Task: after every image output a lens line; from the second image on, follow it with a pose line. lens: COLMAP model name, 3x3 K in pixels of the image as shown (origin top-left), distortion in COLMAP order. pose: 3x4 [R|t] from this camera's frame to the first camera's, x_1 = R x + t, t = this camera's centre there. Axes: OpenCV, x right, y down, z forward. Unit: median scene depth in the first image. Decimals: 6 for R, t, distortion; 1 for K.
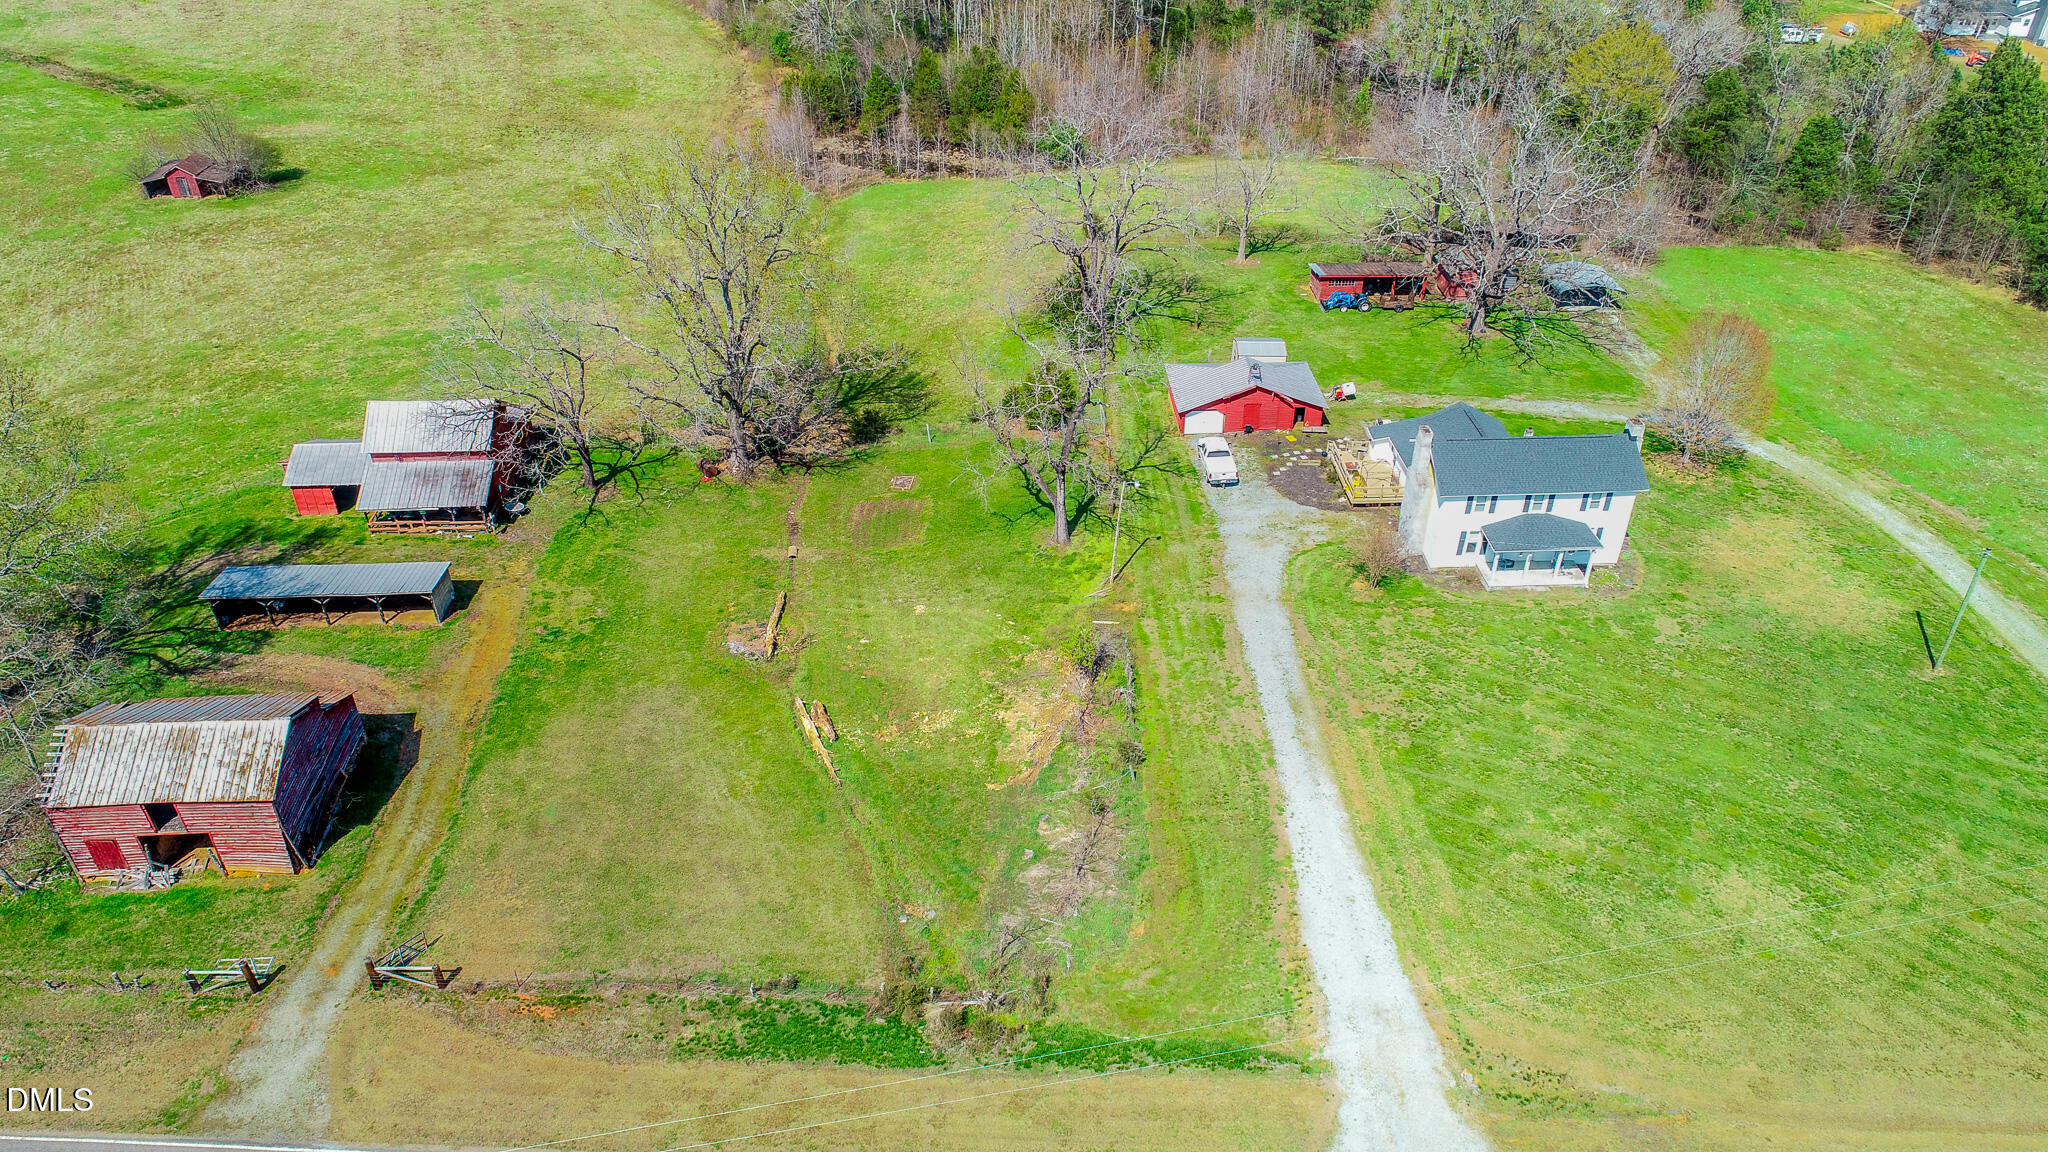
lens RADIAL K [[1376.4, 0, 1022.7], [0, 1376.4, 583.3], [0, 0, 1]] dist [0.001729, 0.000885]
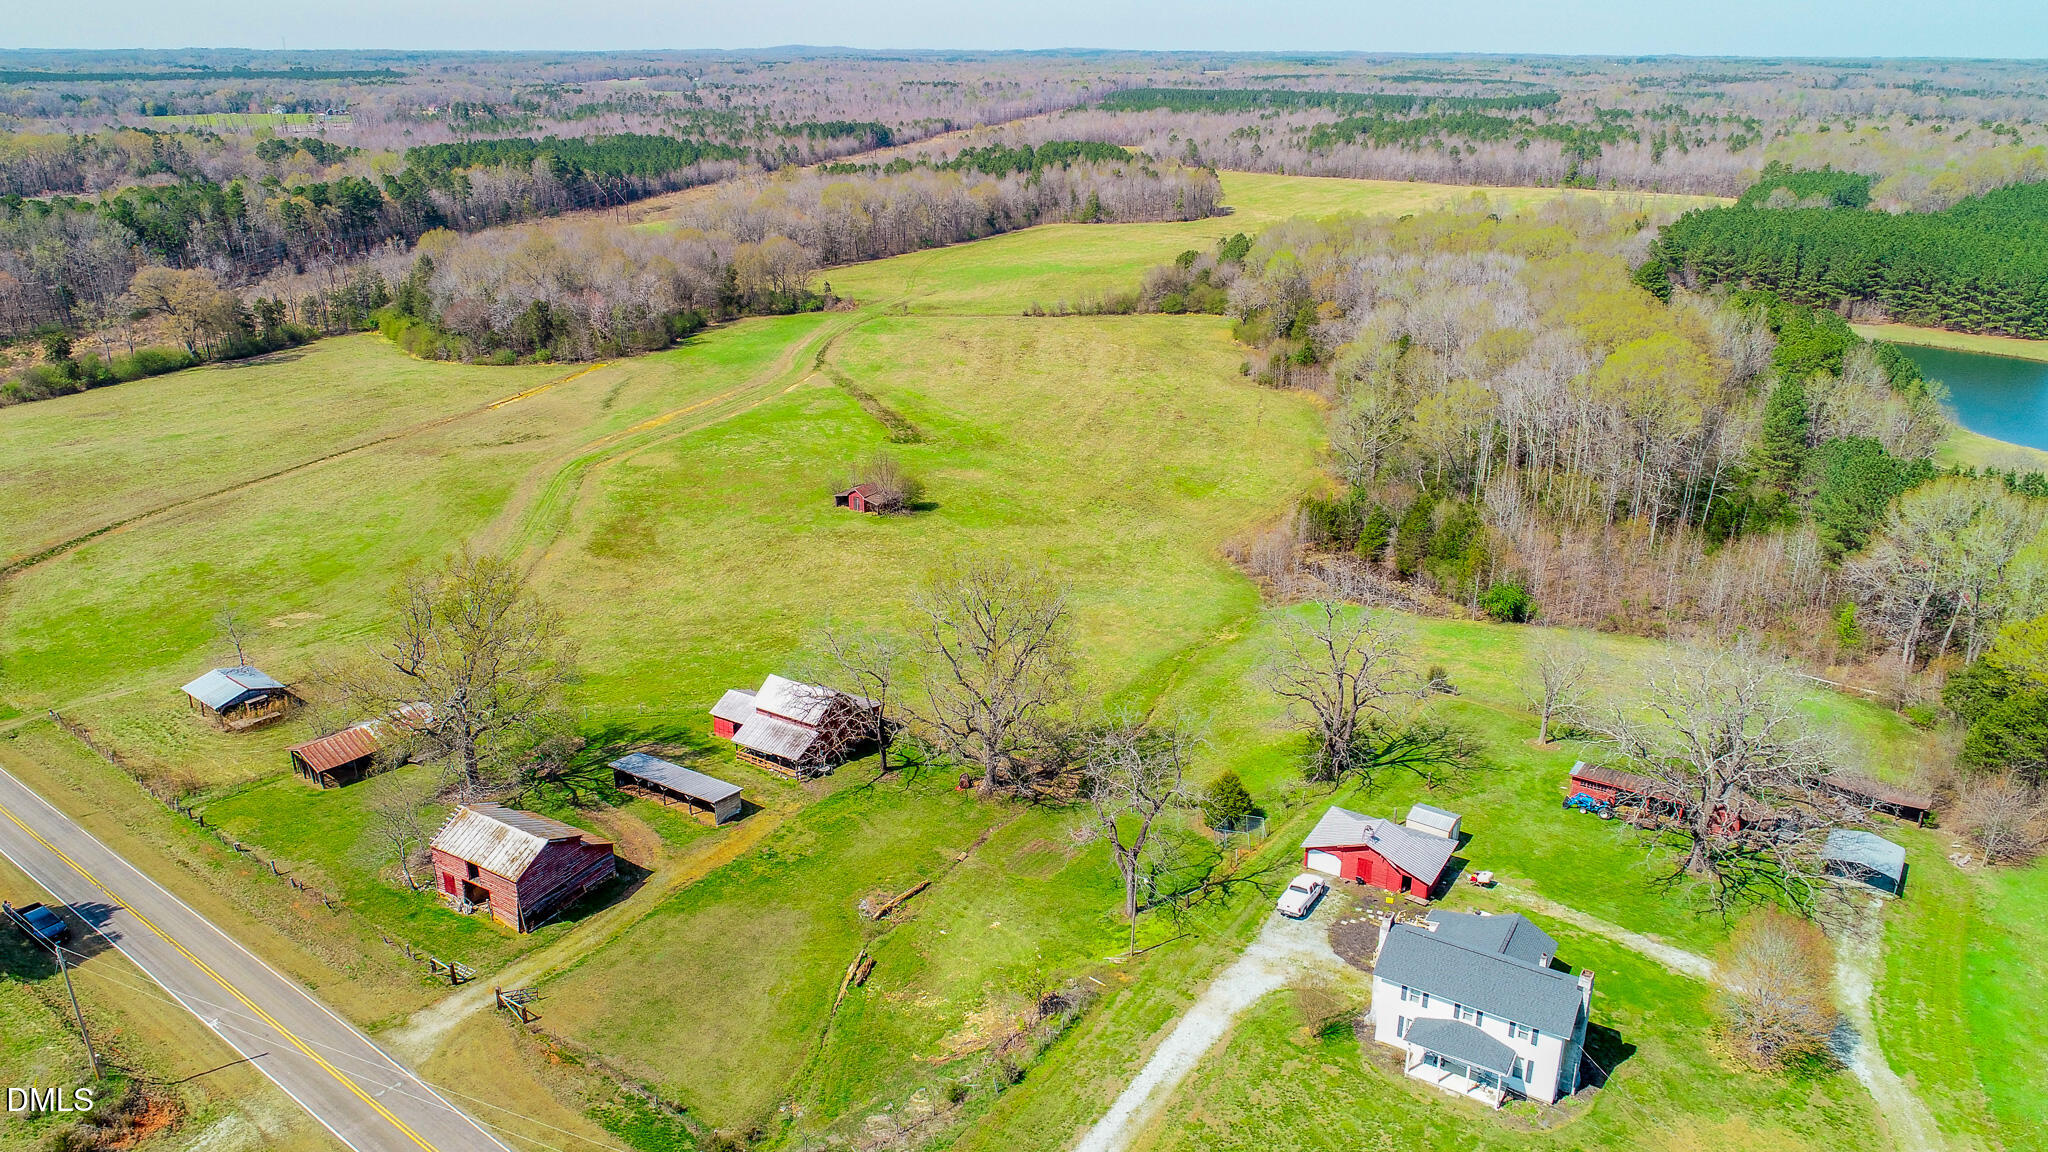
lens RADIAL K [[1376.4, 0, 1020.7], [0, 1376.4, 578.9], [0, 0, 1]] dist [0.001729, 0.000885]
pose [[0.824581, 0.198277, -0.529861, 0.570147], [-0.322178, 0.934445, -0.151704, -0.097105], [0.465046, 0.295802, 0.834406, -0.170573]]
